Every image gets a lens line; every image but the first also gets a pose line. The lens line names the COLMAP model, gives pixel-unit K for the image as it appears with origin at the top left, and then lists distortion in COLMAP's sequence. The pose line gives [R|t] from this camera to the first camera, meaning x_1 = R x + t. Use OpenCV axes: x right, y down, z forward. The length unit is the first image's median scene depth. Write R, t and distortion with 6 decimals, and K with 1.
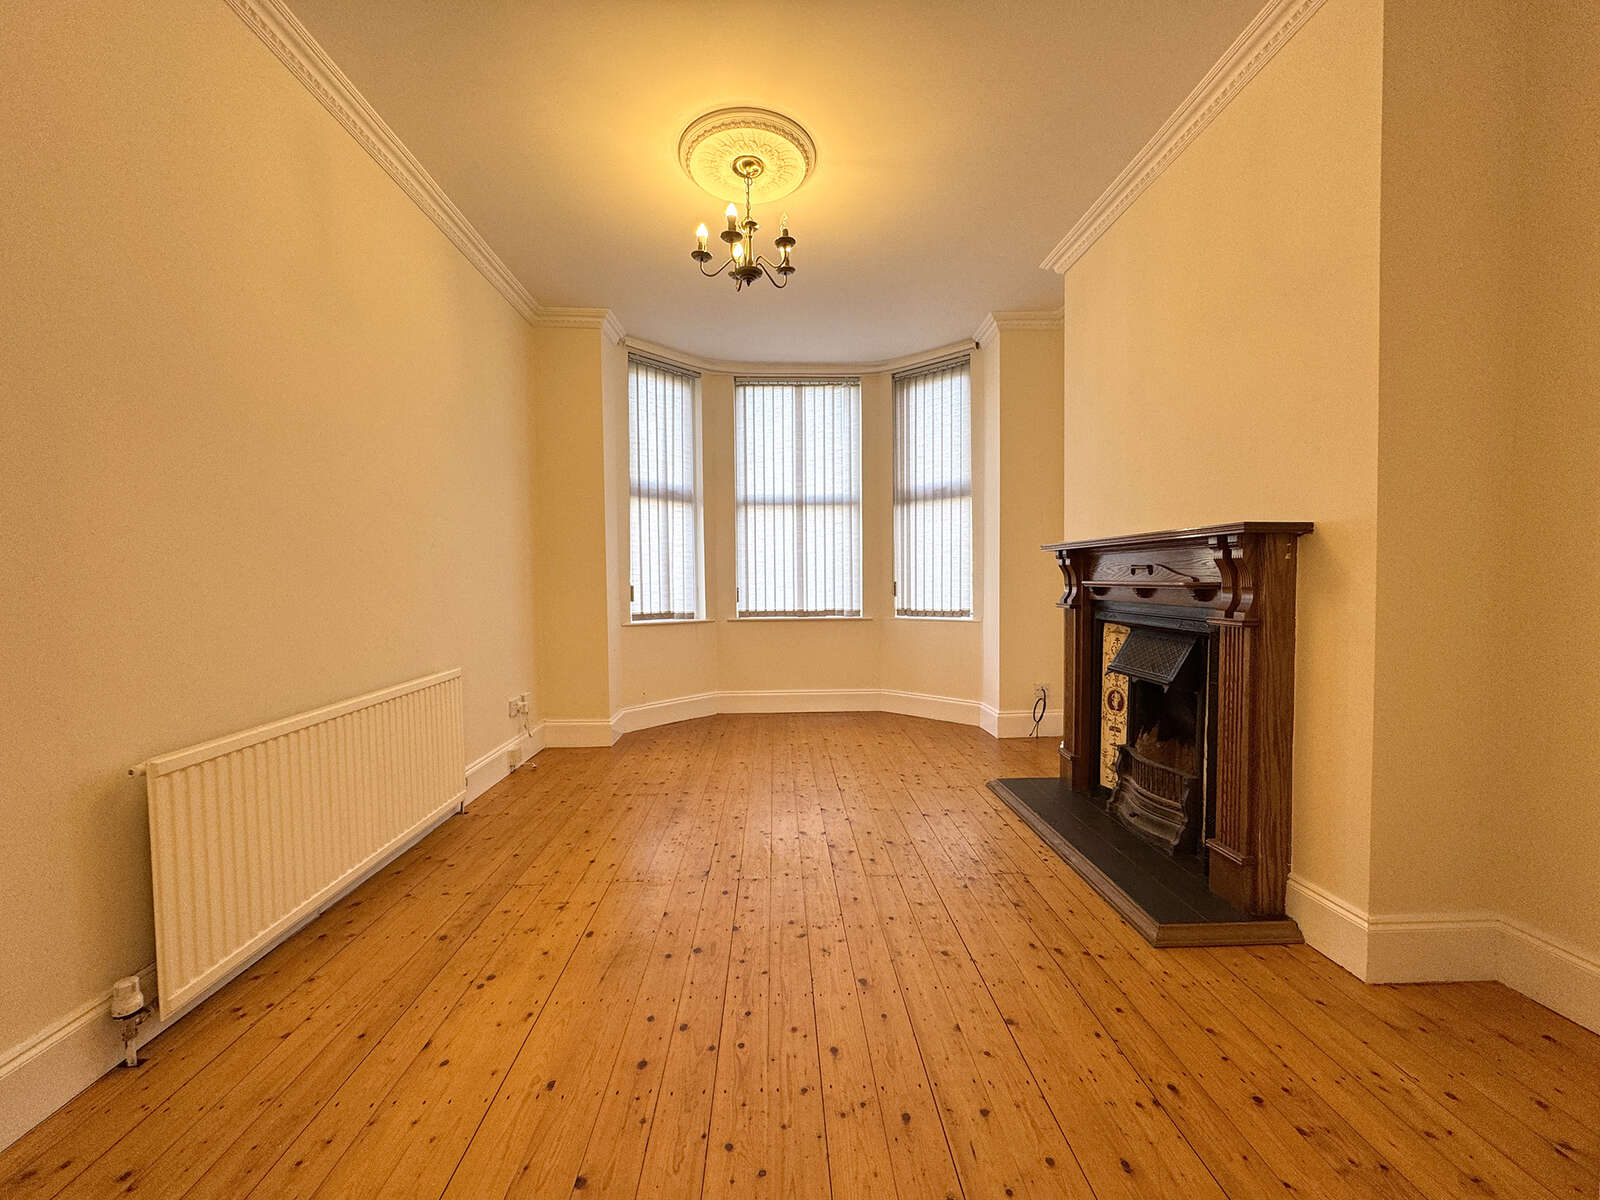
lens RADIAL K [[637.9, 0, 799.1], [0, 637.9, 598.3], [0, 0, 1]] dist [-0.002089, 0.000598]
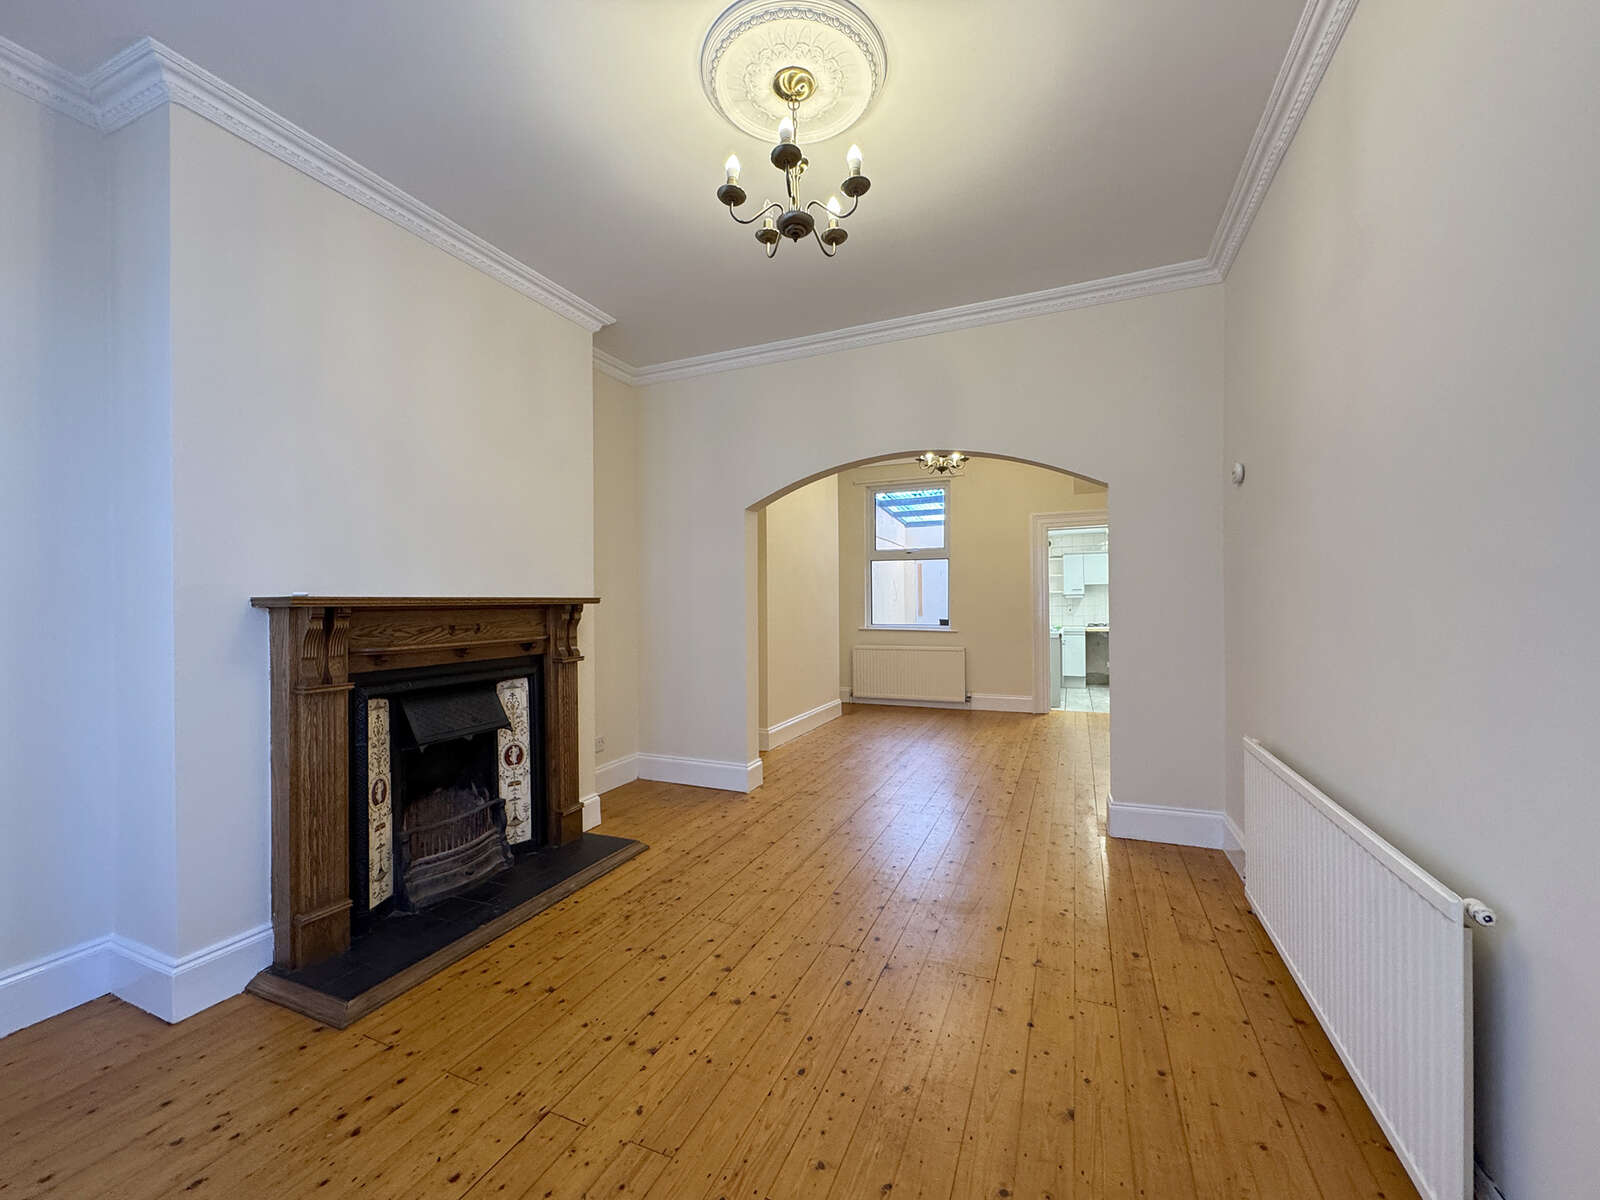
lens RADIAL K [[637.9, 0, 799.1], [0, 637.9, 598.3], [0, 0, 1]] dist [-0.002089, 0.000598]
pose [[-0.901500, 0.019546, 0.432337, -0.214174], [0.031932, 0.999261, 0.021406, -0.054309], [-0.431599, 0.033103, -0.901458, 0.917538]]
